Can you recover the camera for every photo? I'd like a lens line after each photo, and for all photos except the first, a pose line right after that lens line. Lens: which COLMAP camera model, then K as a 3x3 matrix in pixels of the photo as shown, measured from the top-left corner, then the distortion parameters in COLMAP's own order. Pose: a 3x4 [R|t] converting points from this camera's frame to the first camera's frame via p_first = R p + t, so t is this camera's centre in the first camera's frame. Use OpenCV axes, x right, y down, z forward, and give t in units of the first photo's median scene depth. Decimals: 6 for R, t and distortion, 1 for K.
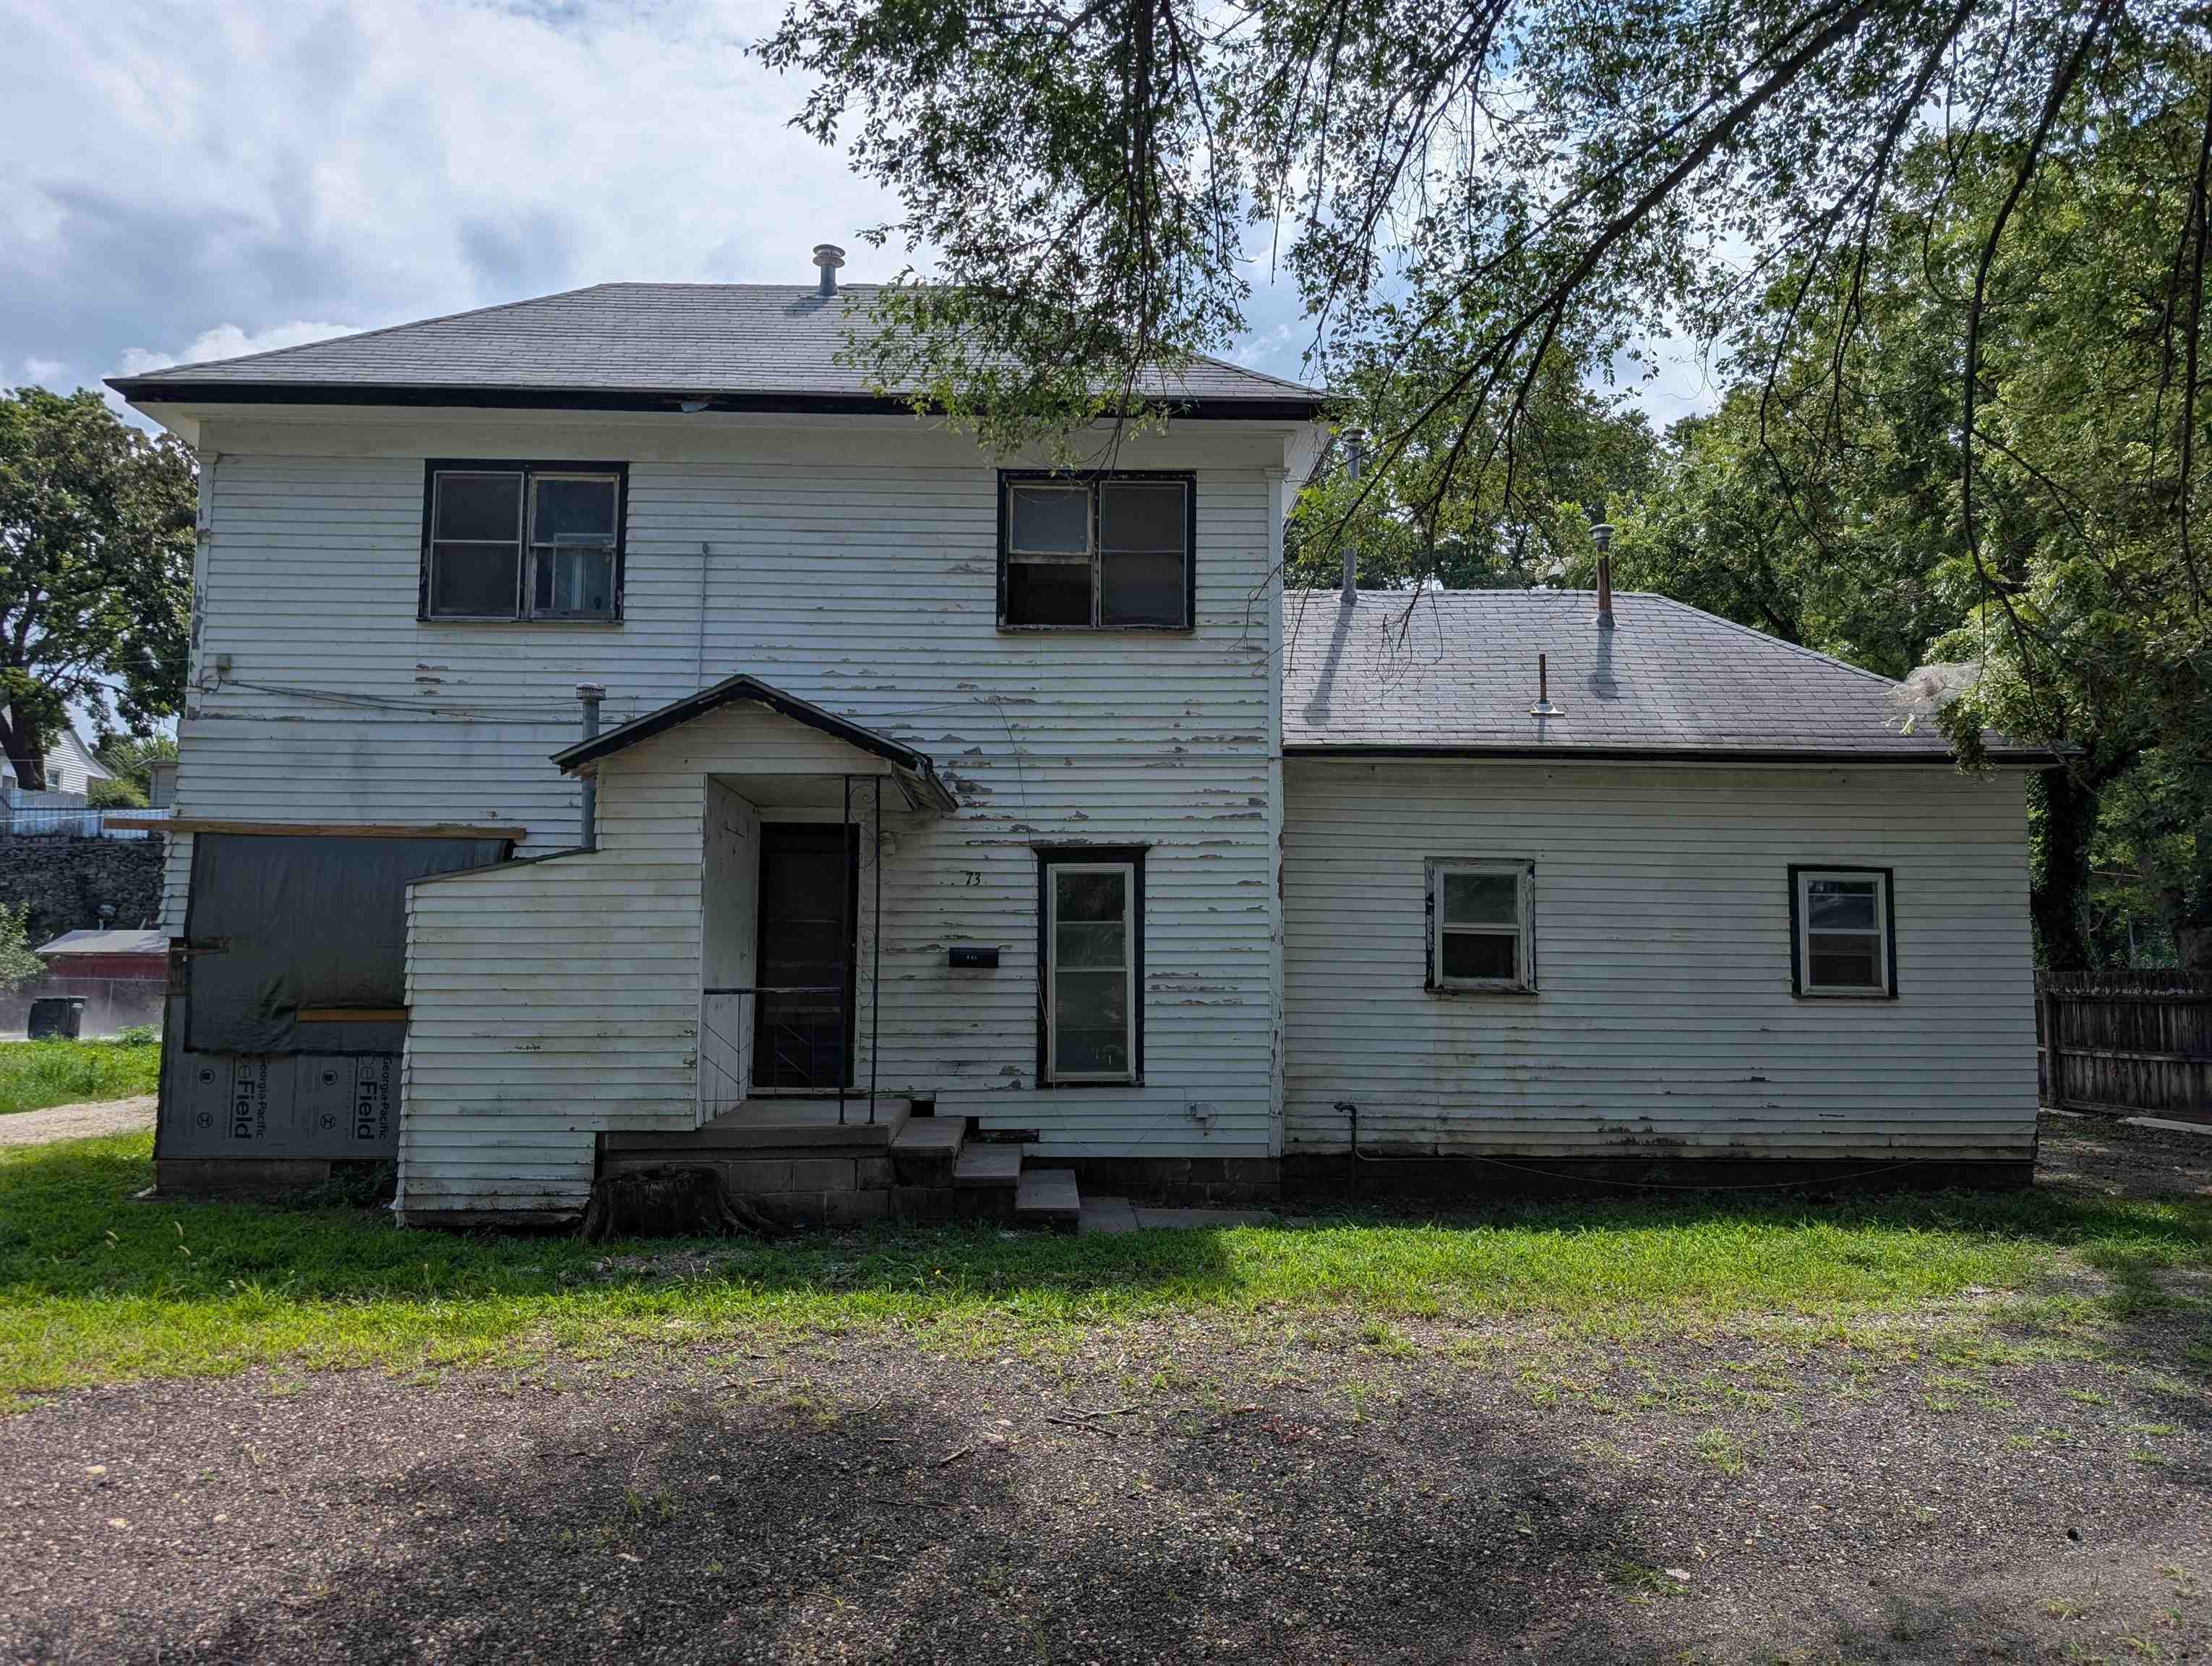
lens RADIAL K [[1586.8, 0, 1106.1], [0, 1586.8, 835.4], [0, 0, 1]] dist [0.020704, -0.008408]
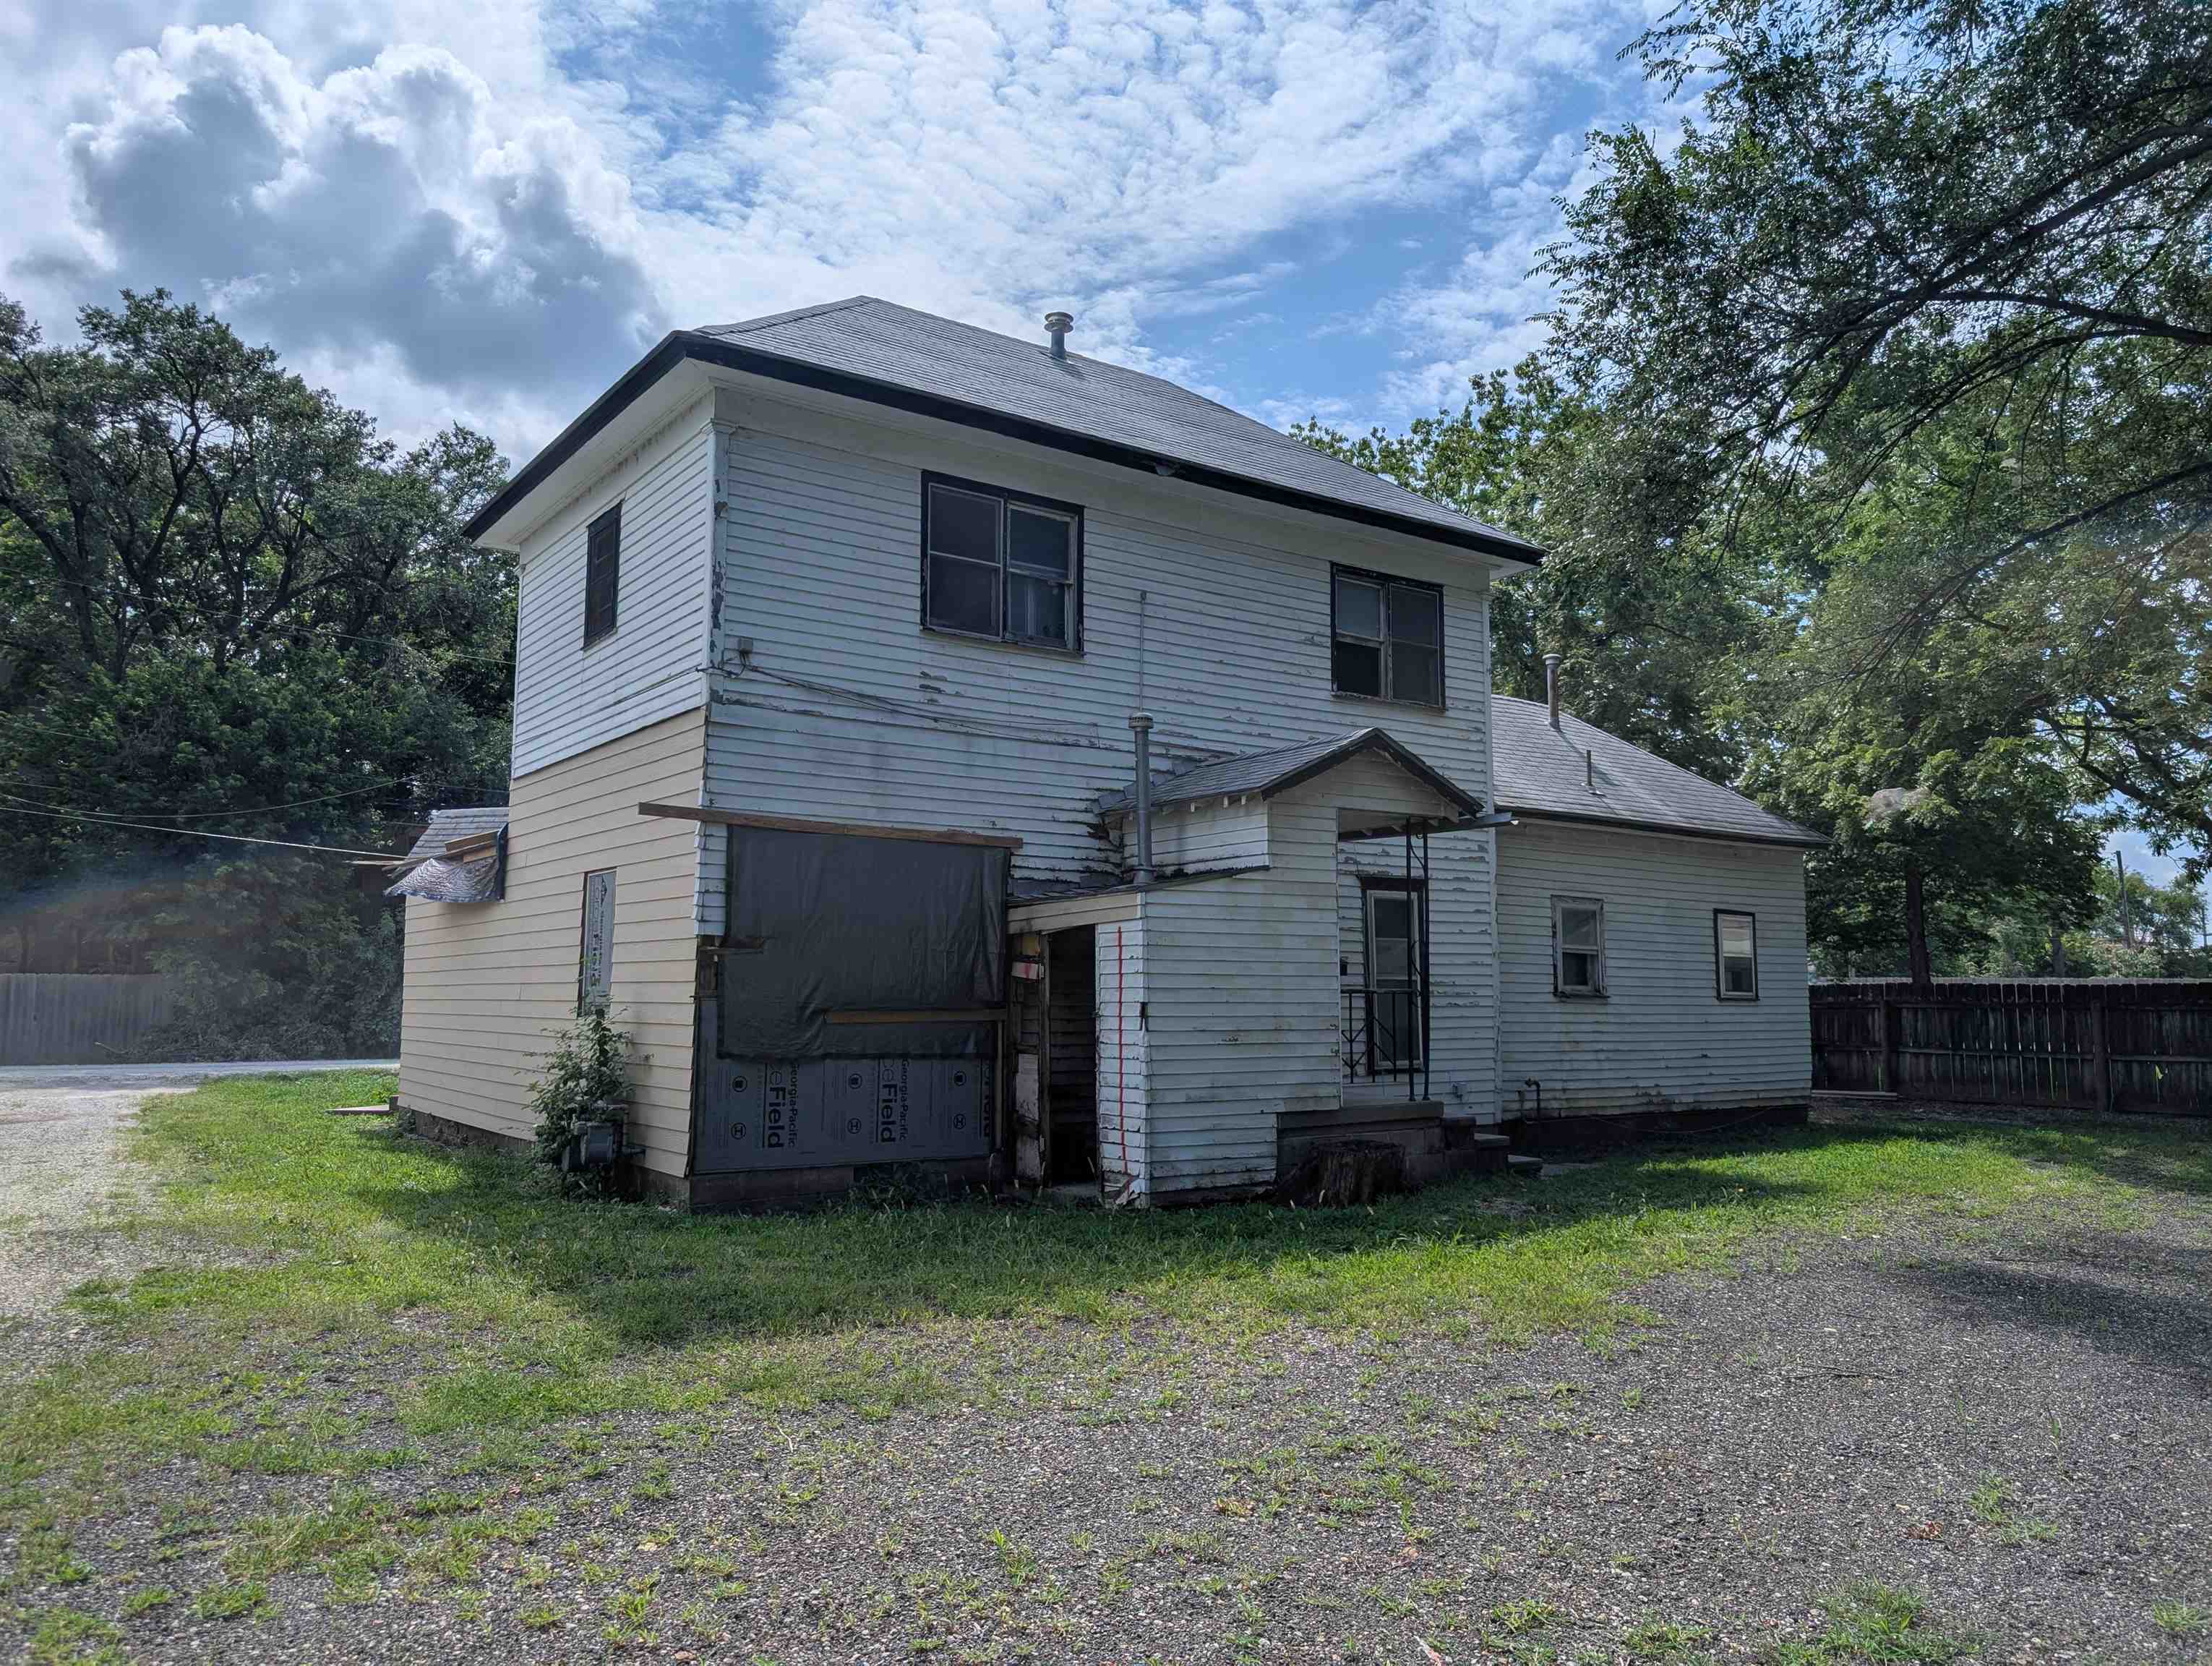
lens RADIAL K [[1586.8, 0, 1111.1], [0, 1586.8, 815.1], [0, 0, 1]] dist [0.020704, -0.008408]
pose [[0.830248, 0.062724, 0.553854, -0.881423], [-0.047580, 0.997997, -0.041699, 0.020471], [-0.555360, 0.008268, 0.831569, 0.091585]]
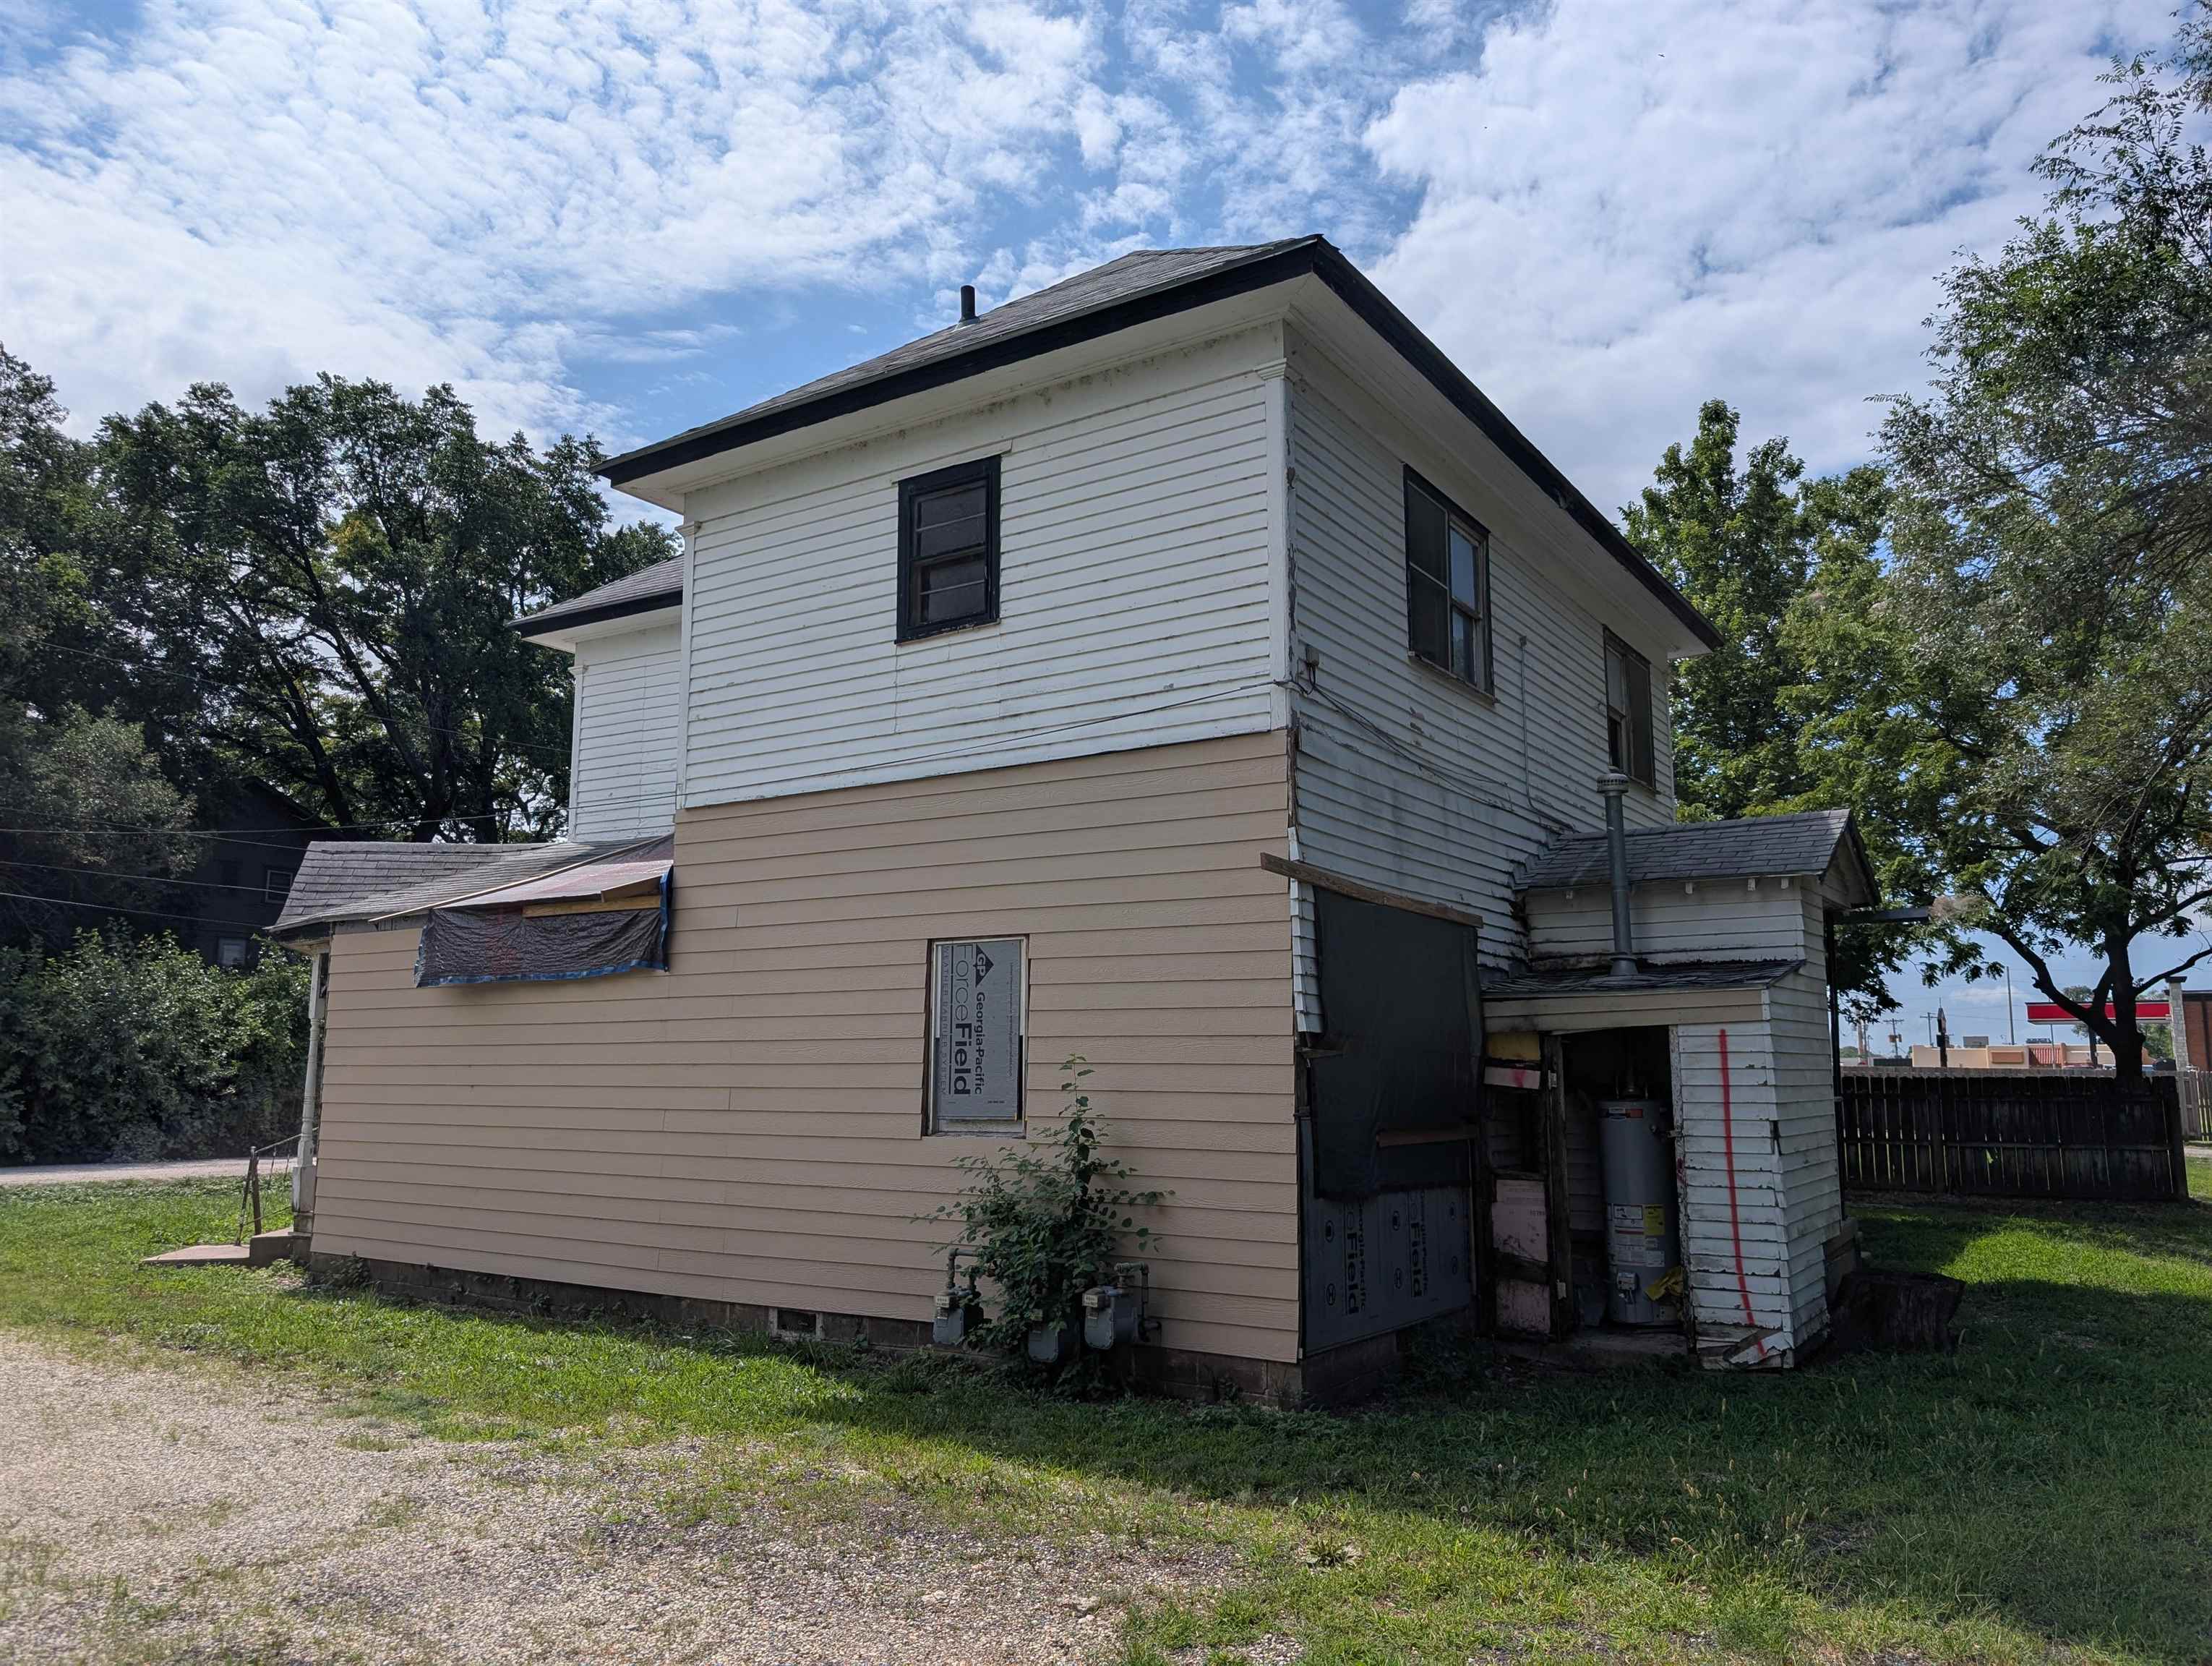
lens RADIAL K [[1586.8, 0, 1096.6], [0, 1586.8, 854.1], [0, 0, 1]] dist [0.020704, -0.008408]
pose [[0.582038, 0.111715, 0.805451, -1.175171], [-0.071676, 0.993711, -0.086031, 0.050163], [-0.809997, -0.007658, 0.586385, 0.645260]]
